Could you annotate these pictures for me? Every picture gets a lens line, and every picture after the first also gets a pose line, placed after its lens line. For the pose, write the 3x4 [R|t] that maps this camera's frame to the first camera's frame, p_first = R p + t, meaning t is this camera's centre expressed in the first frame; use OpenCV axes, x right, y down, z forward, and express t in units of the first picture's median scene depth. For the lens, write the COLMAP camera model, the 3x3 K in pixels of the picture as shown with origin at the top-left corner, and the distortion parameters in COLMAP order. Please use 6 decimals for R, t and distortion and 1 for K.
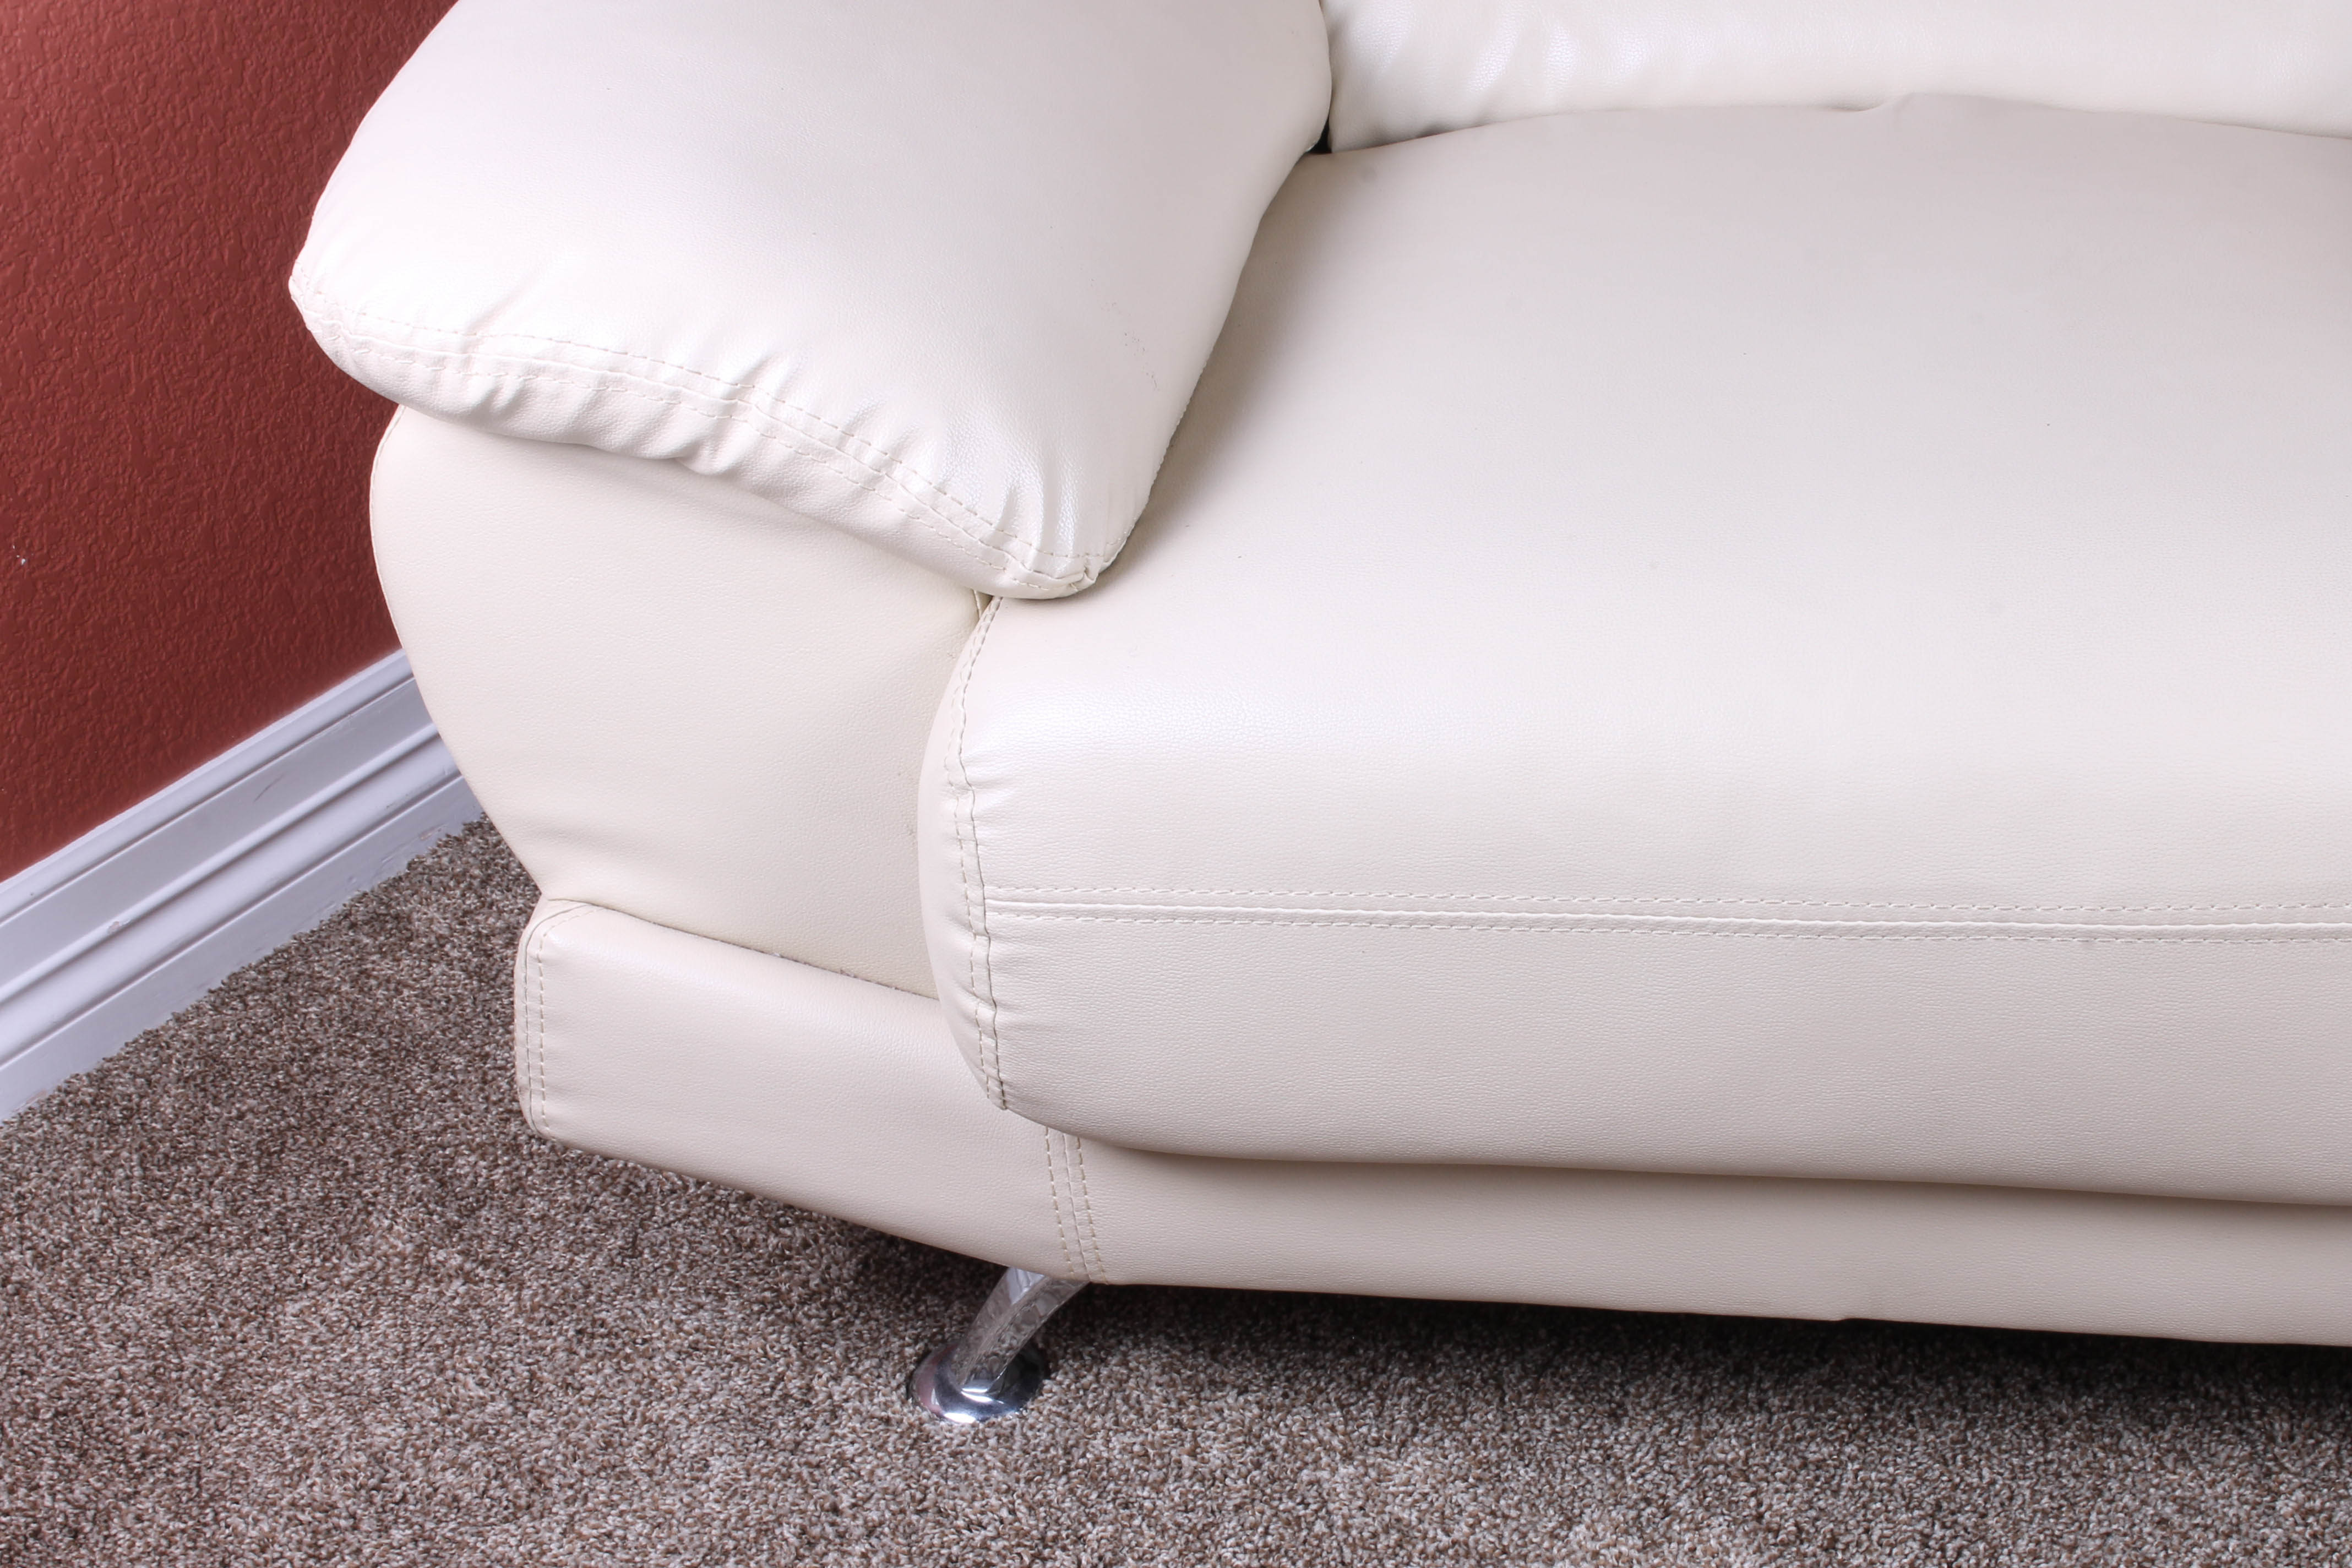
lens RADIAL K [[4130.1, 0, 1130.1], [0, 4130.1, 810.2], [0, 0, 1]] dist [-0.019771, 0.000000]
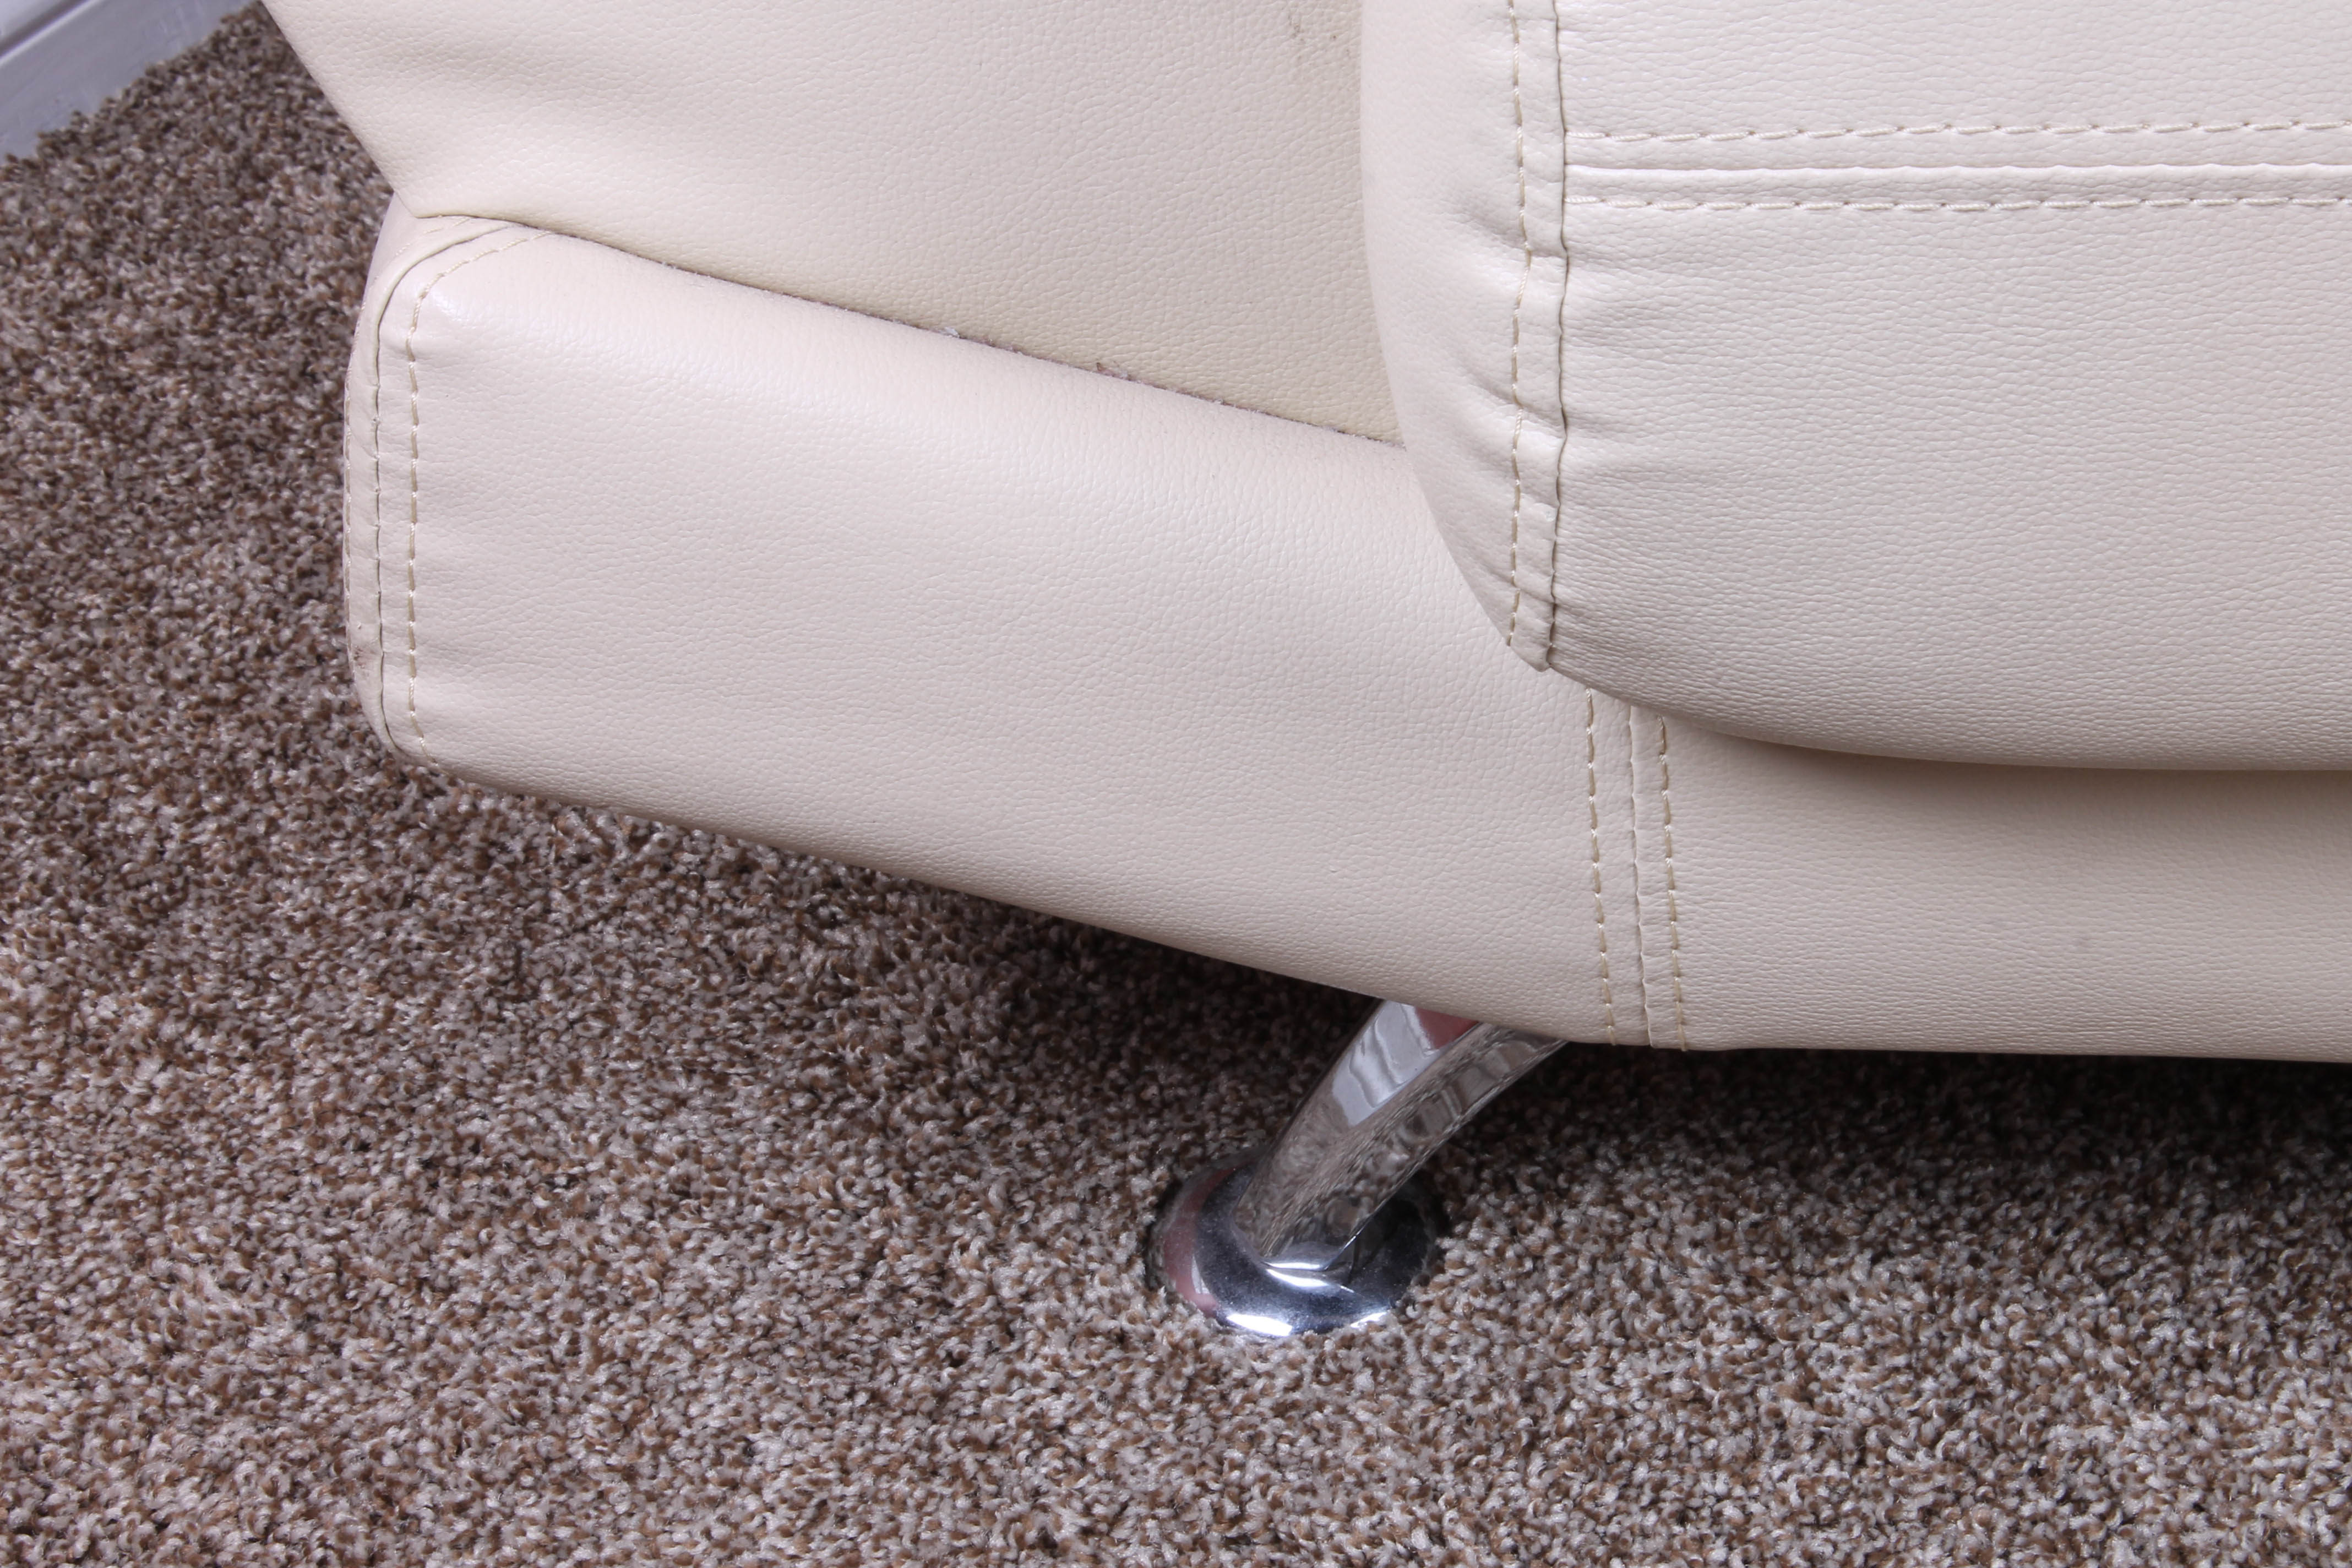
lens RADIAL K [[5853.8, 0, 1175.6], [0, 5853.8, 808.6], [0, 0, 1]] dist [0.067053, 0.000000]
pose [[0.996946, -0.028013, 0.072897, -0.101762], [0.020813, 0.994996, 0.097719, 0.023519], [-0.075269, -0.095903, 0.992541, 0.352101]]
